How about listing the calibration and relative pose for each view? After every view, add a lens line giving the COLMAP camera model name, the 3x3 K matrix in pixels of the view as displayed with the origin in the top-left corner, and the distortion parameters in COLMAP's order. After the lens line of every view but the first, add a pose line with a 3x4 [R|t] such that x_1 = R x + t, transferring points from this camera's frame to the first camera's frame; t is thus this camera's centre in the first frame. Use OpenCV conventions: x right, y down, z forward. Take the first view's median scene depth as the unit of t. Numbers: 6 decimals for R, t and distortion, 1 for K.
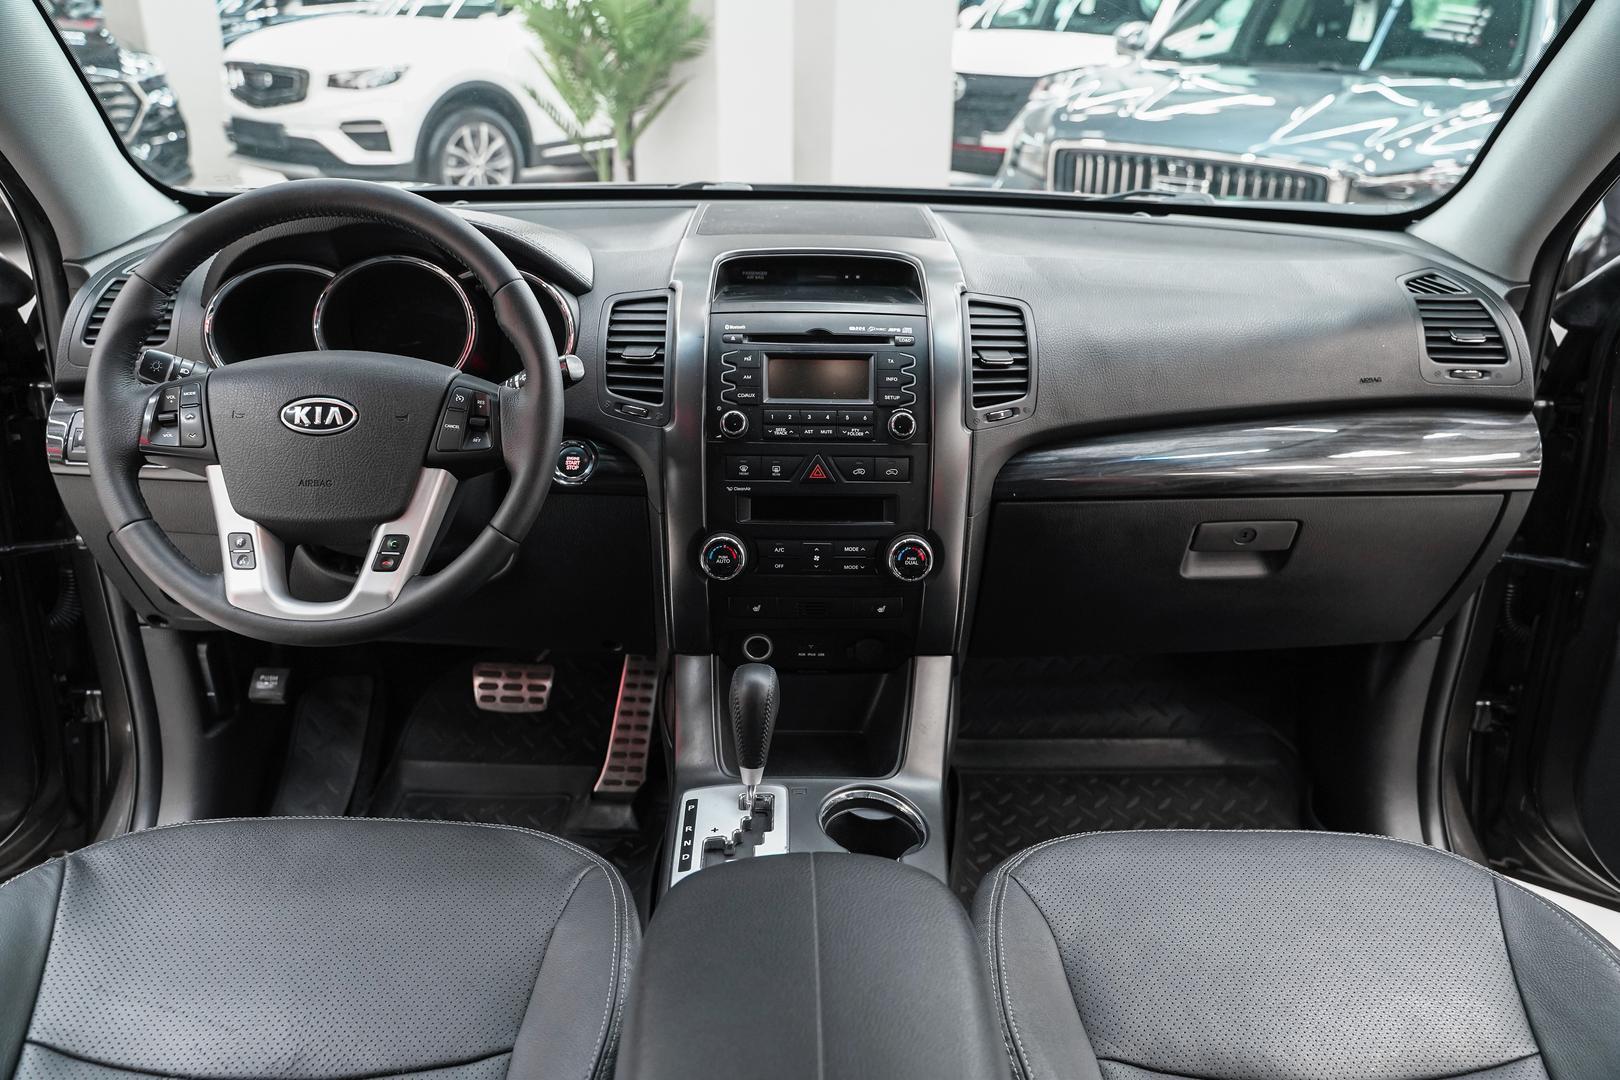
lens RADIAL K [[1296.9, 0, 810.7], [0, 1296.9, 539.2], [0, 0, 1]] dist [-0.023721, 0.019260]
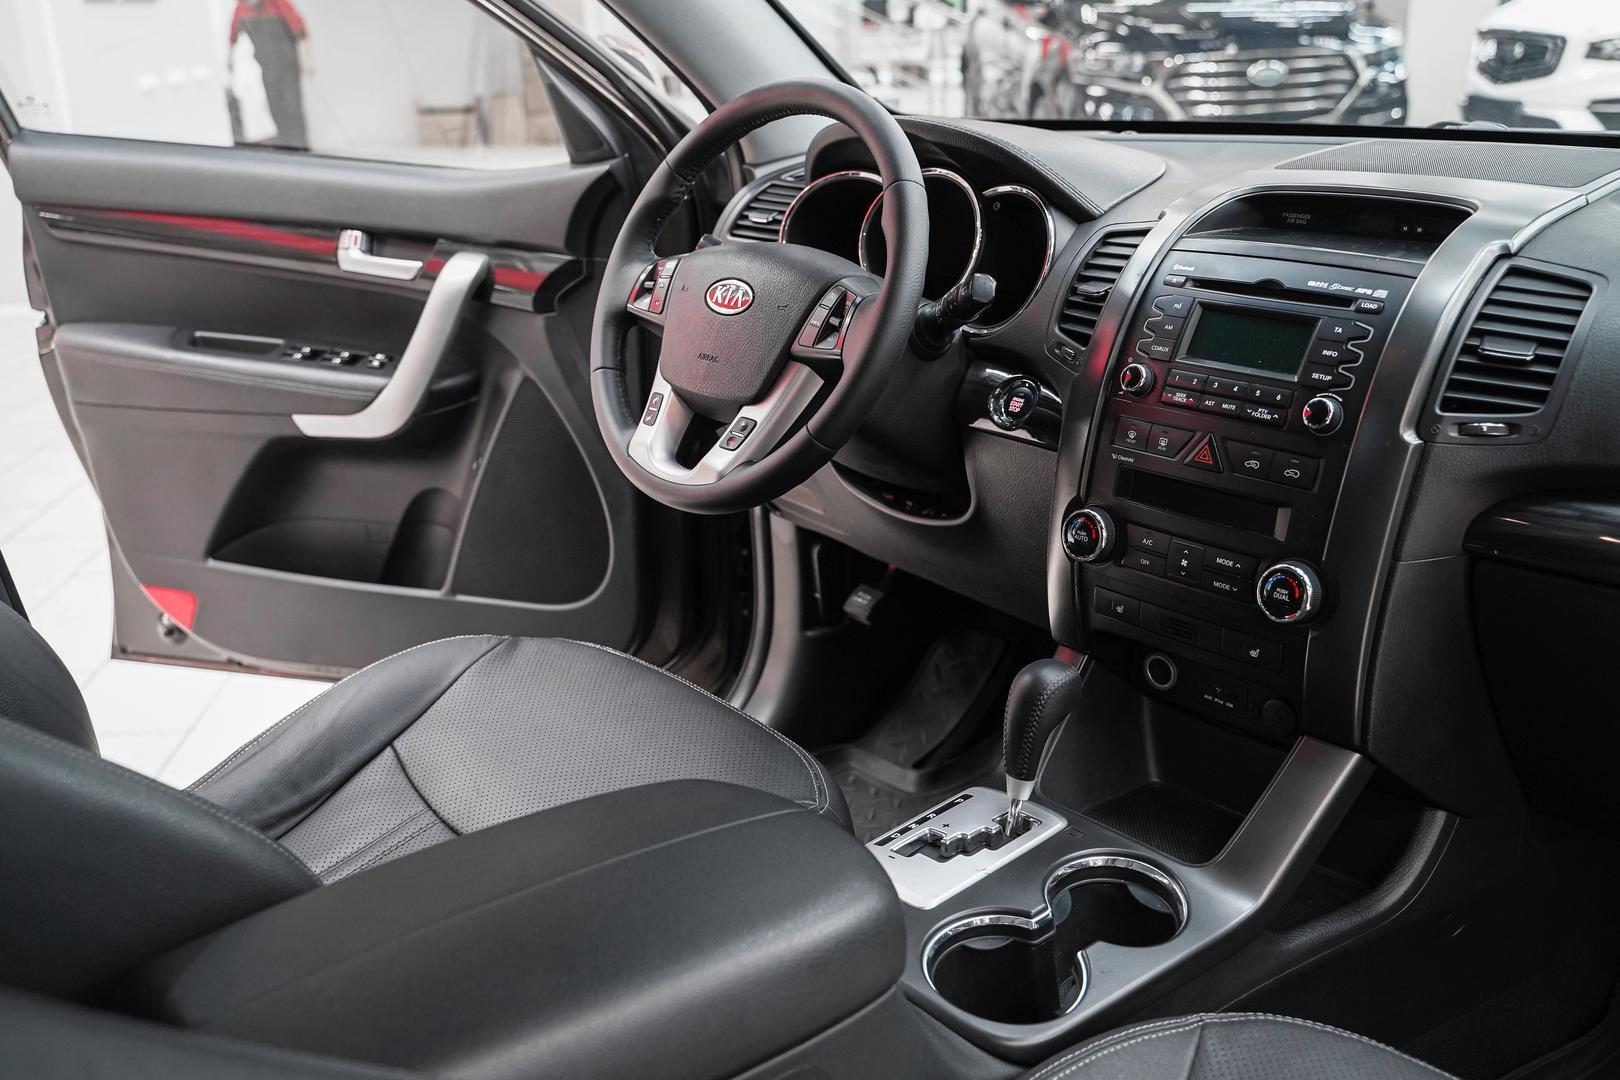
lens RADIAL K [[1549.3, 0, 766.0], [0, 1549.3, 517.0], [0, 0, 1]] dist [-0.007397, 0.000000]
pose [[0.623575, 0.208591, -0.753422, 0.544264], [-0.252485, 0.965835, 0.058428, -0.002928], [0.739869, 0.153794, 0.654937, 0.192022]]
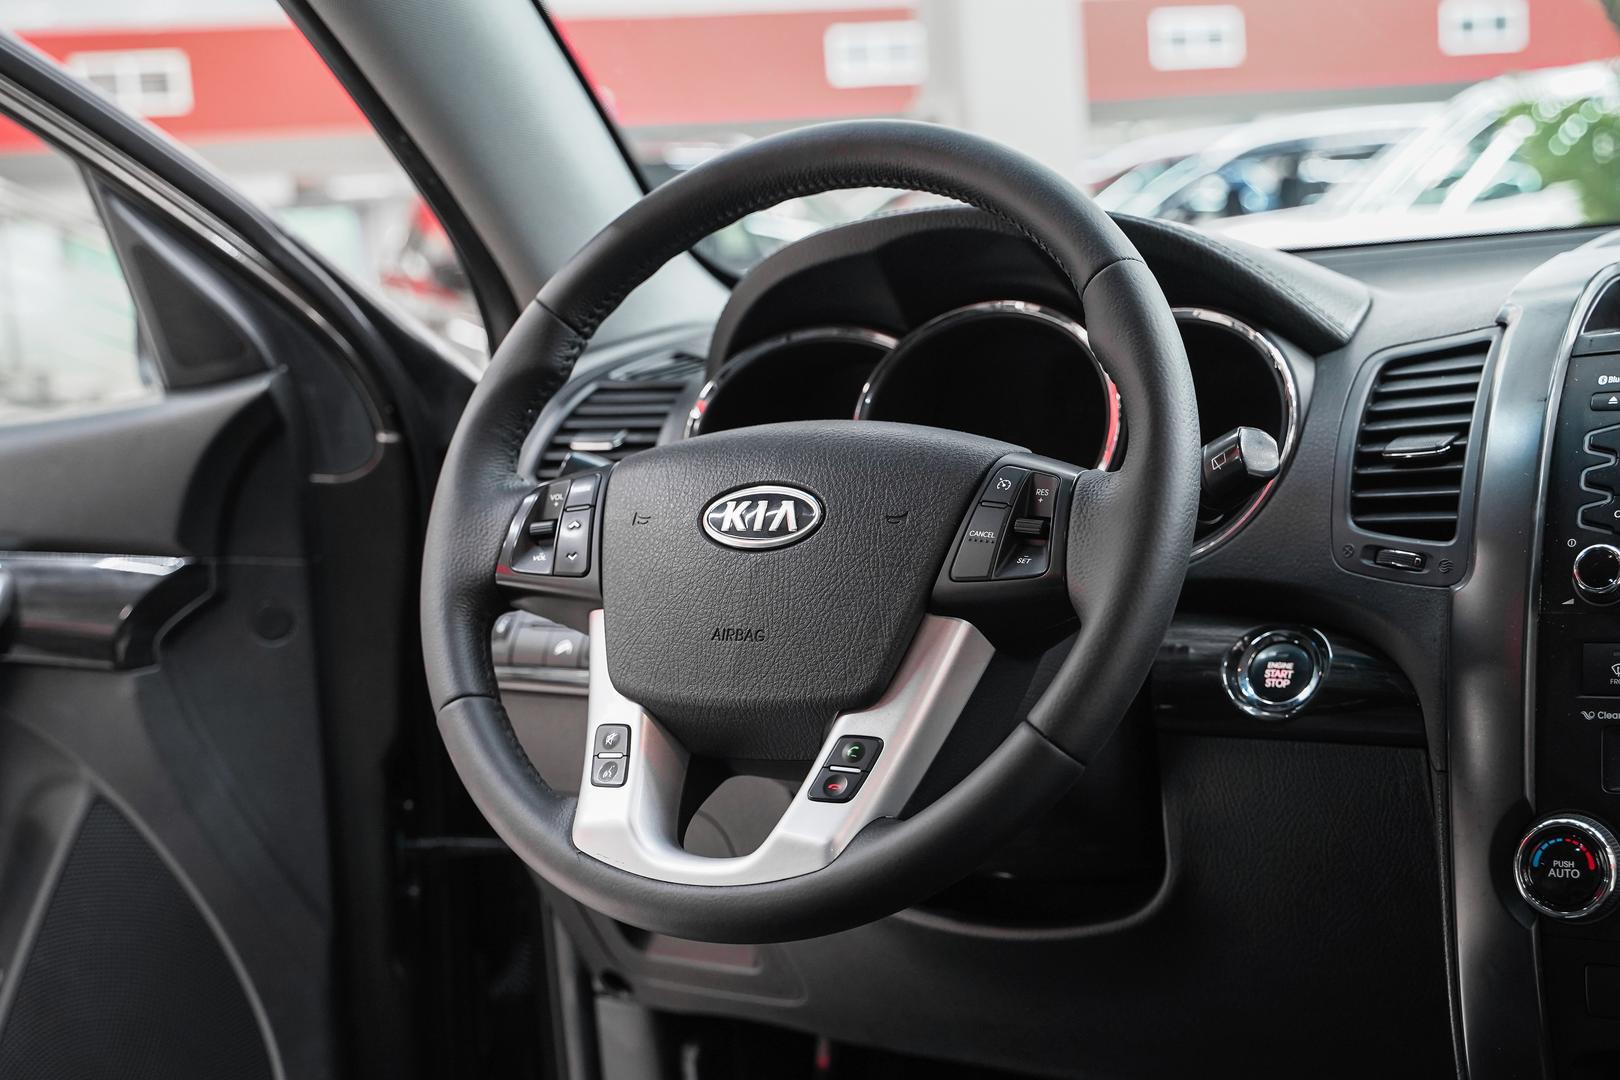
lens RADIAL K [[2304.5, 0, 800.3], [0, 2304.5, 536.2], [0, 0, 1]] dist [0.019614, 0.000000]
pose [[0.849490, -0.021452, -0.527169, 0.127945], [-0.119899, 0.965182, -0.232483, 0.118890], [0.513801, 0.260699, 0.817340, 0.184520]]
